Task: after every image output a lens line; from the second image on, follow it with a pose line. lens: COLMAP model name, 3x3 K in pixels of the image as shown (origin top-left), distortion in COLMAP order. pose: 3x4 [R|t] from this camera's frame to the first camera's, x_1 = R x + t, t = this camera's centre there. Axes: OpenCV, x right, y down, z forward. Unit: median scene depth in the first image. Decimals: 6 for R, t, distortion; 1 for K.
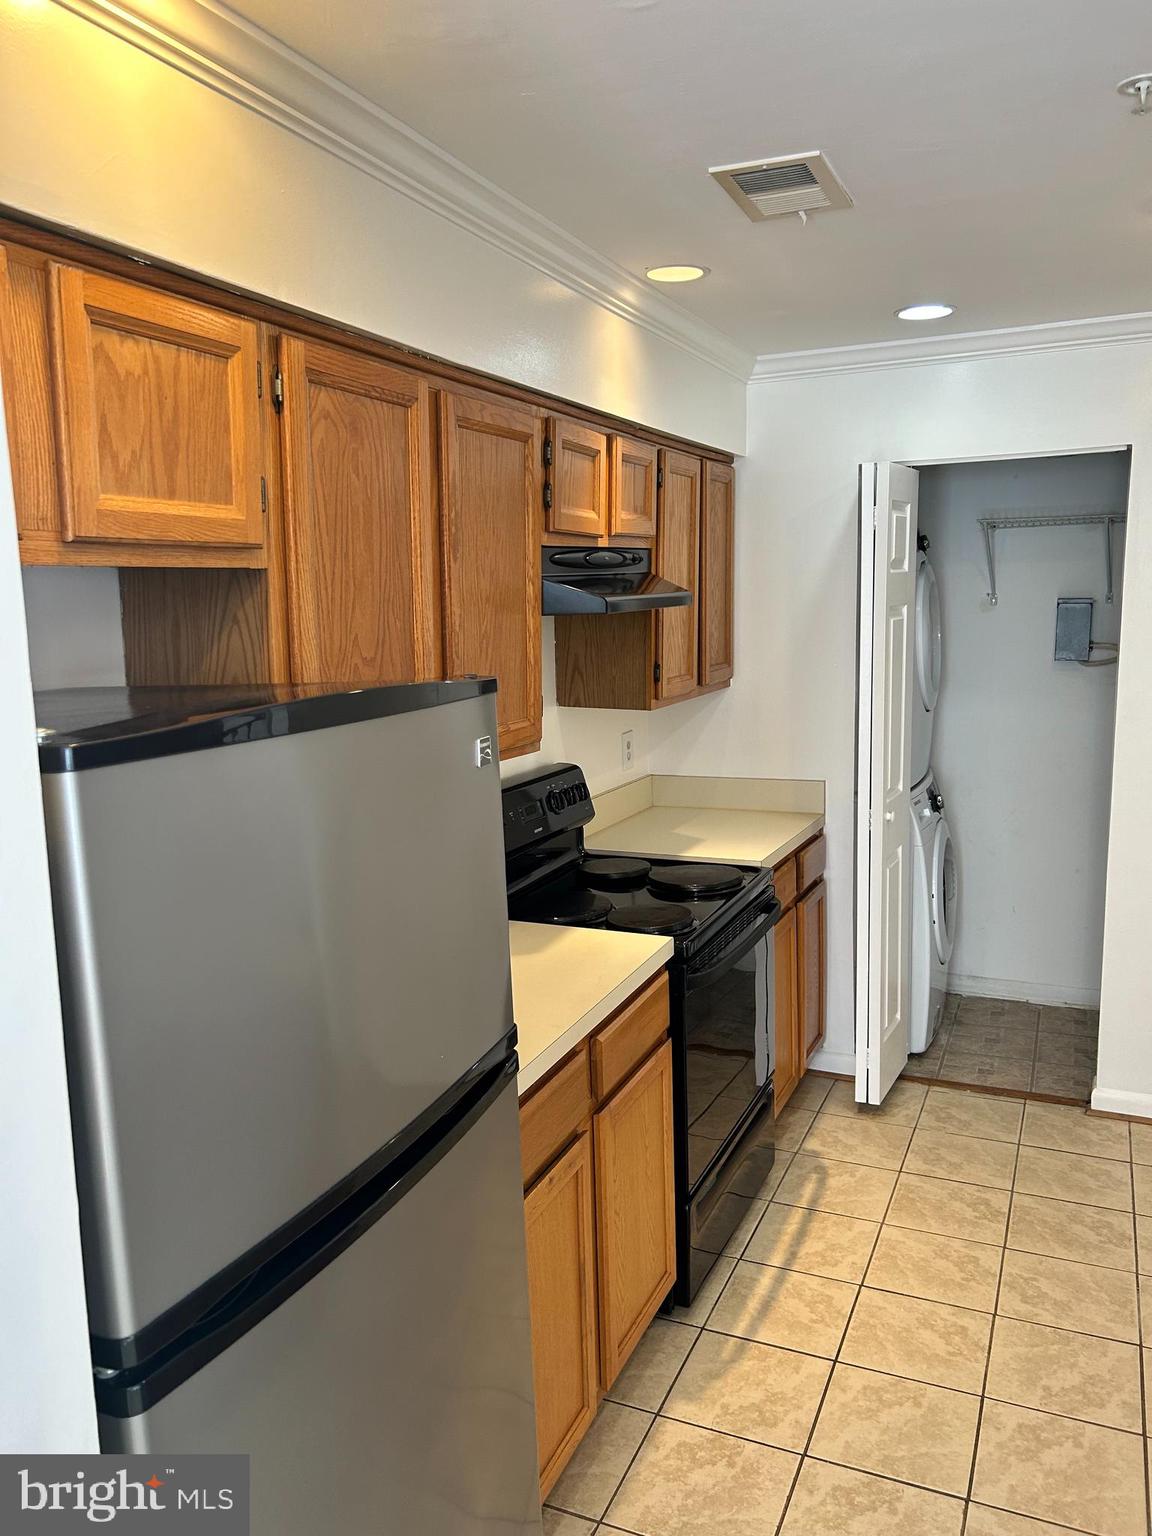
lens RADIAL K [[1166.4, 0, 568.8], [0, 1166.4, 777.7], [0, 0, 1]] dist [0.054337, -0.060468]
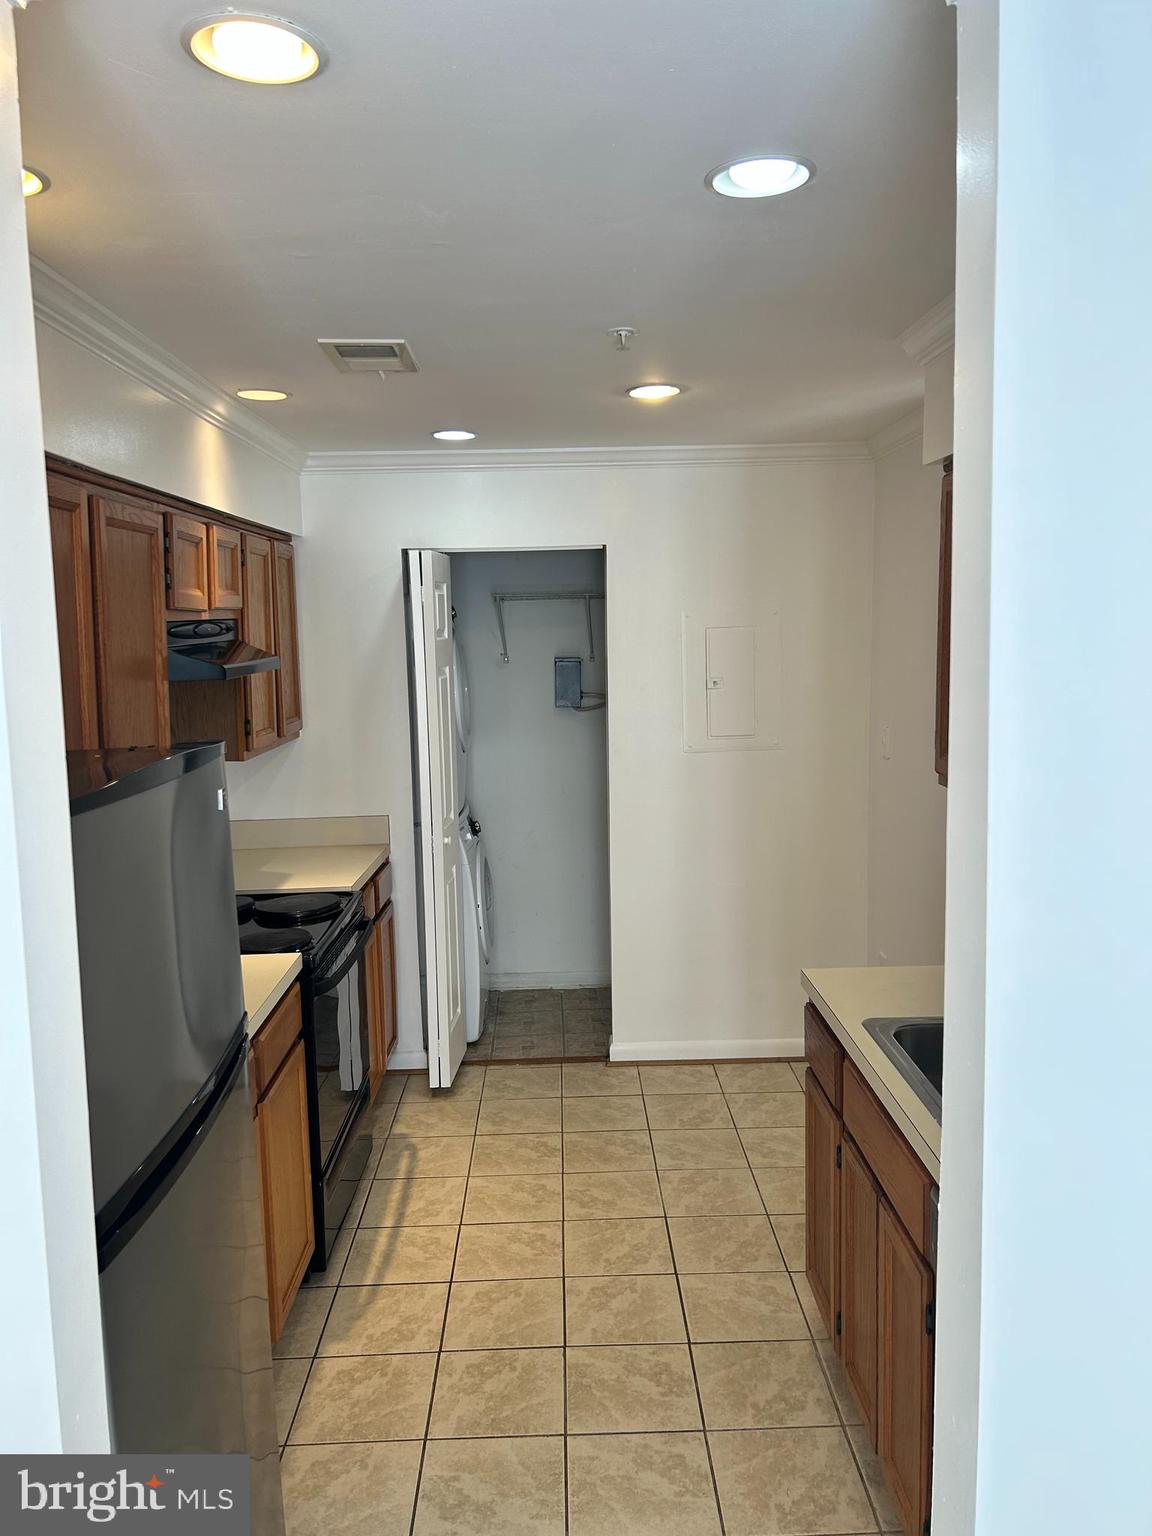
lens RADIAL K [[1166.4, 0, 579.6], [0, 1166.4, 765.4], [0, 0, 1]] dist [0.054337, -0.060468]
pose [[0.904466, -0.045626, 0.424098, -0.119848], [0.065730, 0.997295, -0.032888, 0.004508], [-0.421450, 0.057622, 0.905019, -0.161479]]
